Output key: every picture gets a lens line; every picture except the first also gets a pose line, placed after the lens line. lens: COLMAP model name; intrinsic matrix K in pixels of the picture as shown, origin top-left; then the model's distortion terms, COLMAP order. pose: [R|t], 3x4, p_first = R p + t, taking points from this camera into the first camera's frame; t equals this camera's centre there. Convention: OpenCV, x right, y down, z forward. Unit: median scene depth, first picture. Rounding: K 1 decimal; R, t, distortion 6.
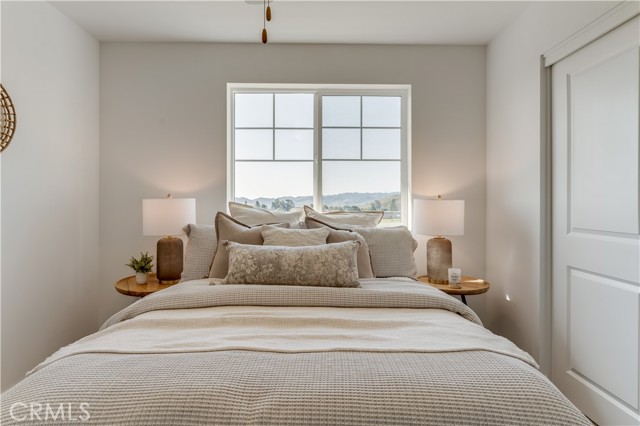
lens RADIAL K [[356.3, 0, 320.6], [0, 356.3, 206.7], [0, 0, 1]] dist [-0.002645, -0.000102]
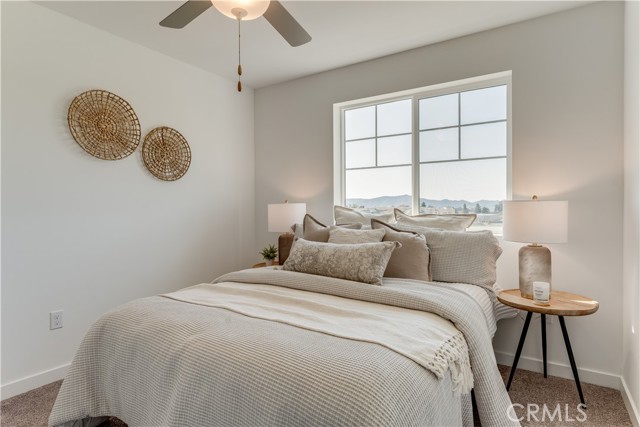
lens RADIAL K [[353.7, 0, 322.4], [0, 353.7, 214.2], [0, 0, 1]] dist [-0.002542, -0.000003]
pose [[0.828599, 0.003557, -0.559831, 0.427253], [0.003010, 0.999937, 0.010809, 0.001751], [0.559834, -0.010641, 0.828536, 0.017332]]
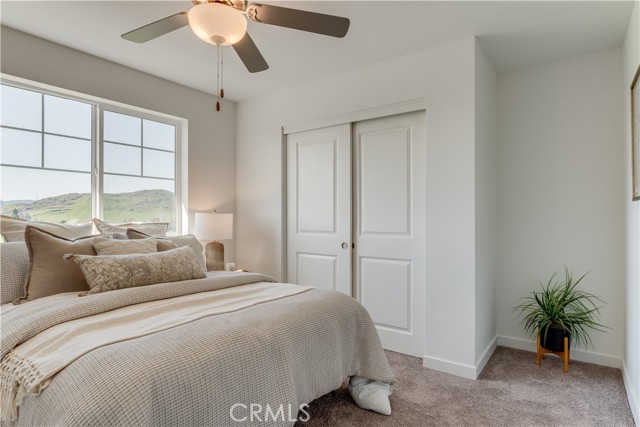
lens RADIAL K [[353.7, 0, 322.4], [0, 353.7, 214.2], [0, 0, 1]] dist [-0.002542, -0.000003]
pose [[0.600671, 0.003463, 0.799489, -0.531696], [0.006275, 0.999939, -0.009046, -0.001847], [-0.799472, 0.010451, 0.600612, -0.124053]]
